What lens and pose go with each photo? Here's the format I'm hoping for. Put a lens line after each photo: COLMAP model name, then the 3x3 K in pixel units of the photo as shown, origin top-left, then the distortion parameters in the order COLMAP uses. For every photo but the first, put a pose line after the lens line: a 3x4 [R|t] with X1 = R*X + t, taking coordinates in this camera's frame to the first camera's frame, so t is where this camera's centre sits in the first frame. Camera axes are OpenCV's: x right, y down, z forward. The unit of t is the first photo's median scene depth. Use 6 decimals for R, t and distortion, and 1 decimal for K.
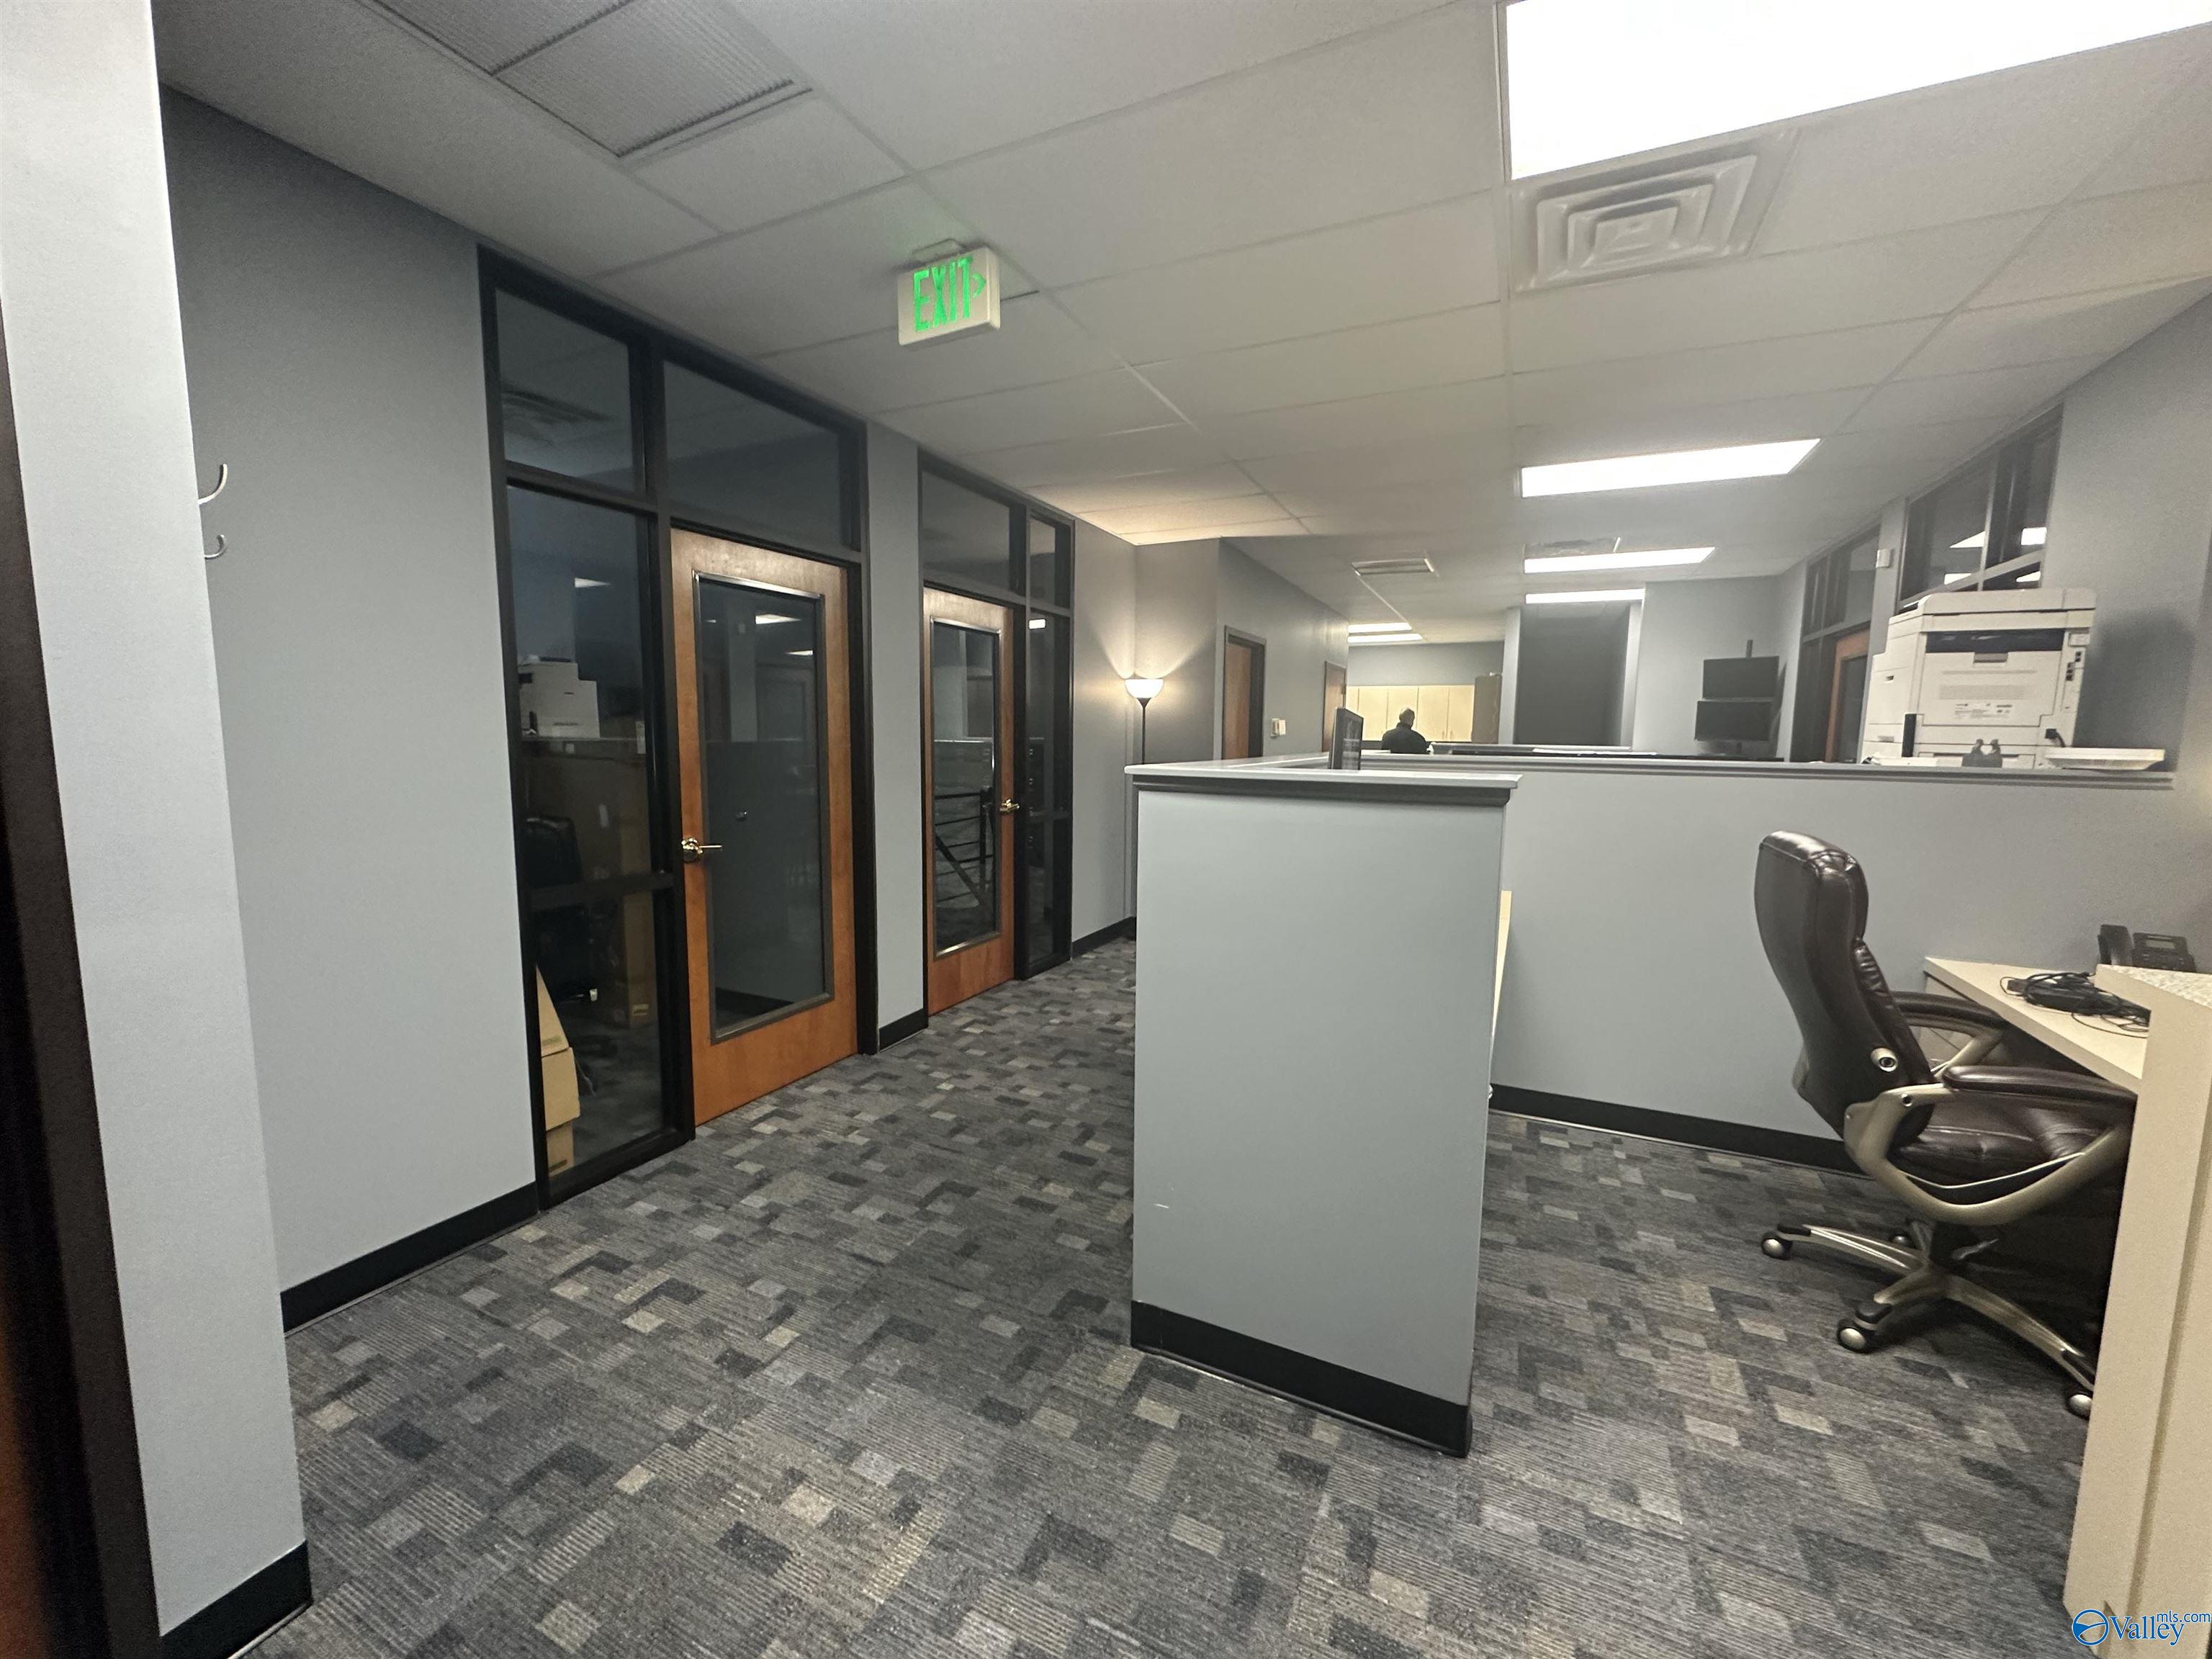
lens RADIAL K [[882.0, 0, 1106.0], [0, 882.0, 829.5], [0, 0, 1]] dist [0.000167, 0.000146]
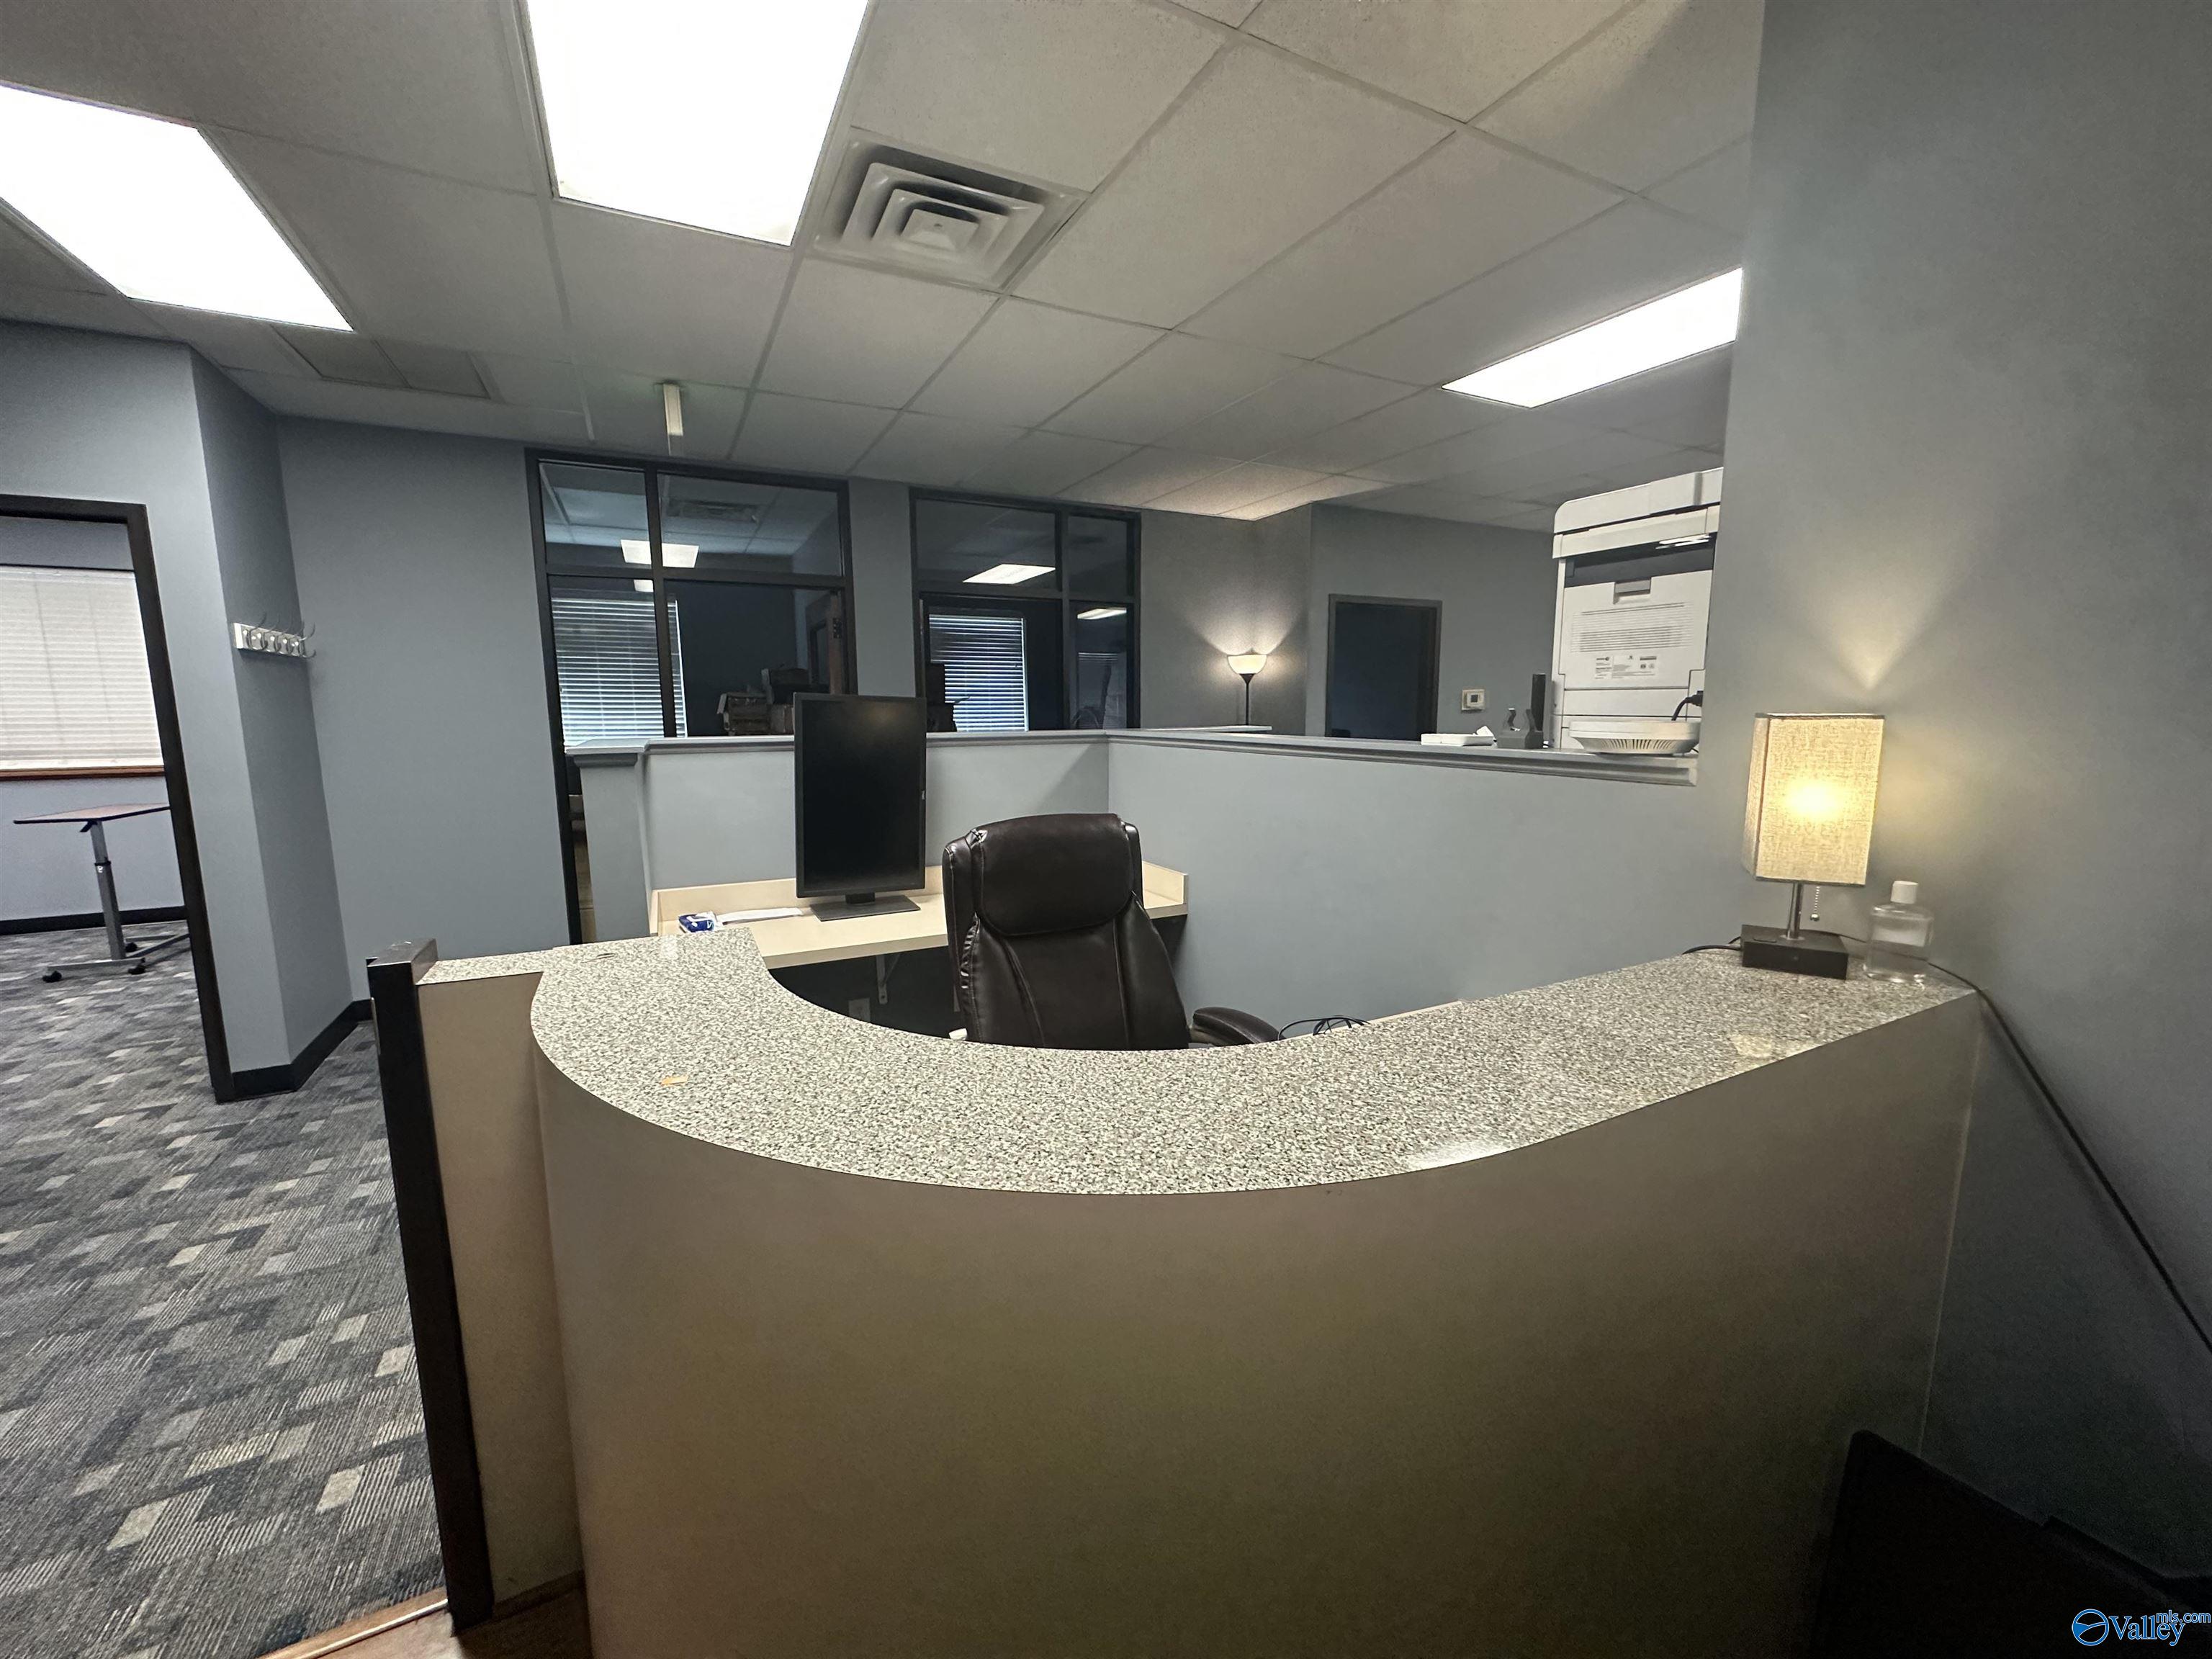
lens RADIAL K [[882.0, 0, 1106.0], [0, 882.0, 829.5], [0, 0, 1]] dist [0.000167, 0.000146]
pose [[0.801415, 0.076892, -0.593145, 0.596772], [-0.063557, 0.997035, 0.043376, -0.006950], [0.594722, 0.002936, 0.803926, 0.116099]]
